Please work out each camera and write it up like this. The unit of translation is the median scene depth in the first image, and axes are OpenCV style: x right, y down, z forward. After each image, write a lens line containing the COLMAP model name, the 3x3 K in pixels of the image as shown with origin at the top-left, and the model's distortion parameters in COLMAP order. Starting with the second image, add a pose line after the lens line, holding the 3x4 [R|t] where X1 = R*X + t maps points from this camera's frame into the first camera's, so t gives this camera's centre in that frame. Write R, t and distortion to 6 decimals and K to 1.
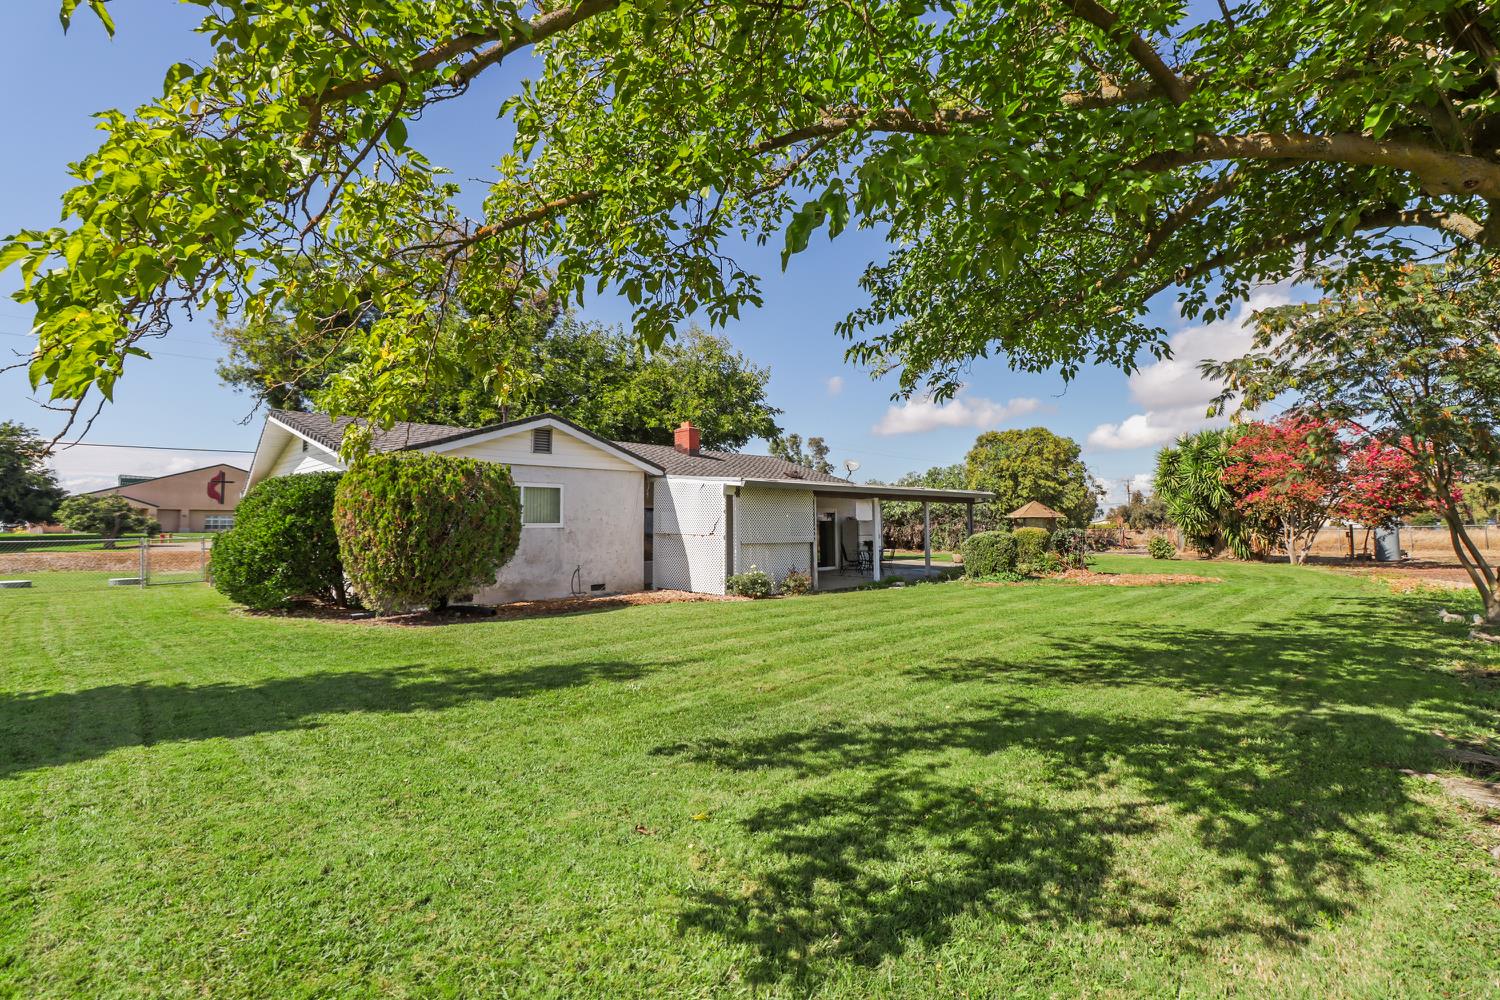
lens RADIAL K [[704.7, 0, 749.1], [0, 704.7, 480.9], [0, 0, 1]] dist [0.023405, -0.015904]
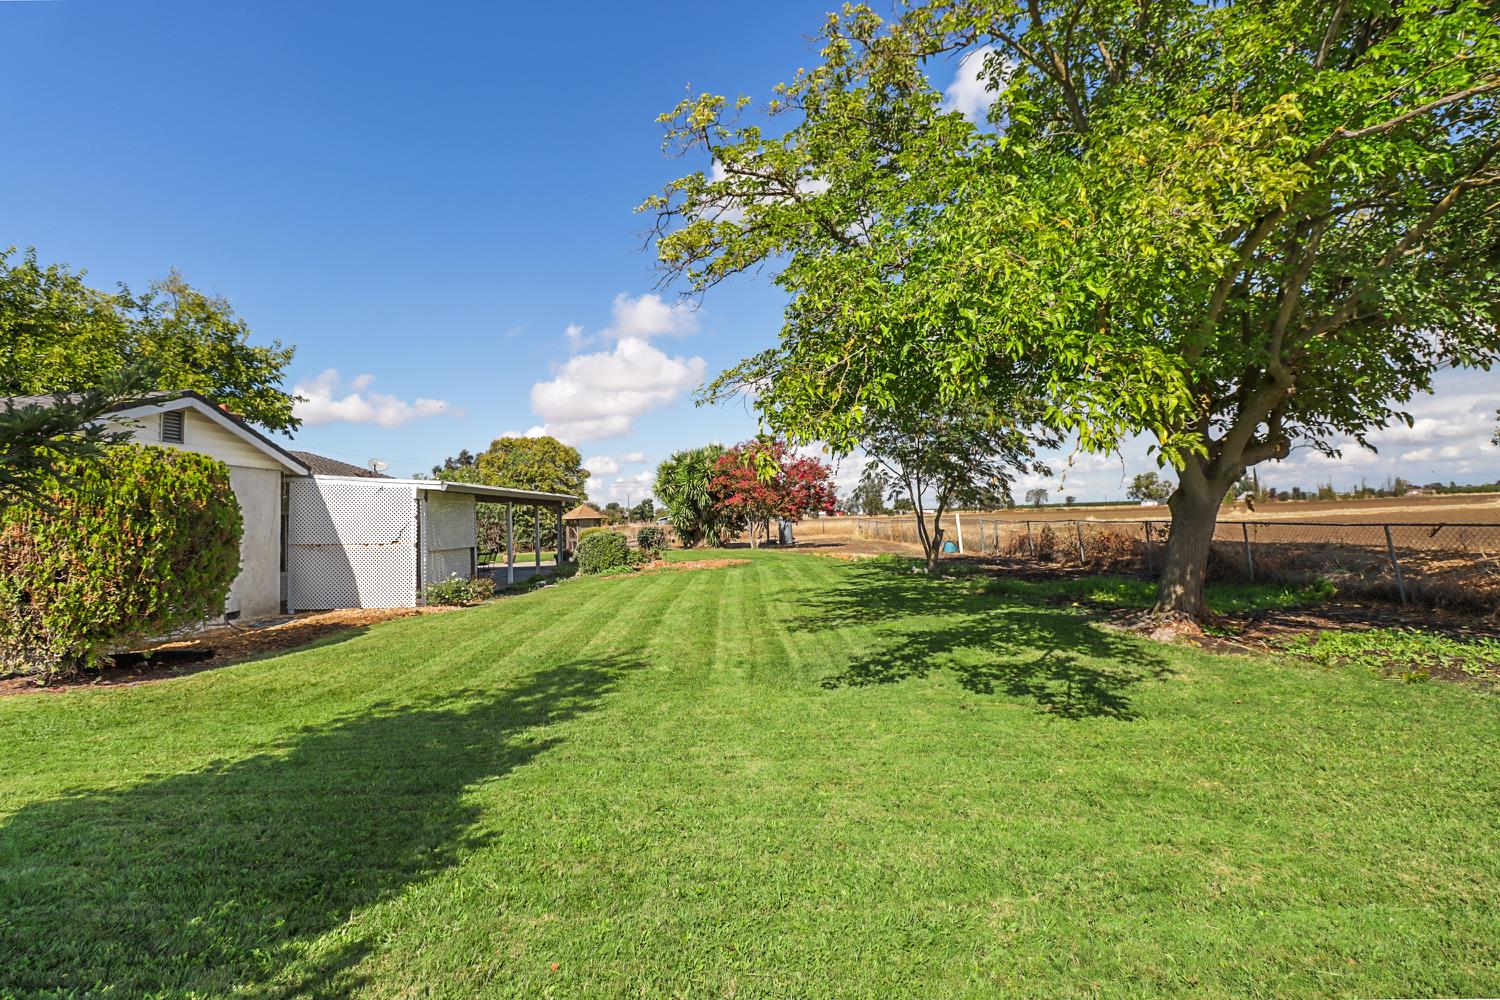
lens RADIAL K [[704.7, 0, 749.1], [0, 704.7, 480.9], [0, 0, 1]] dist [0.023405, -0.015904]
pose [[0.700717, 0.021836, 0.713105, -0.238176], [-0.019866, 0.999741, -0.011093, -0.001612], [-0.713163, -0.006393, 0.700969, 0.023300]]
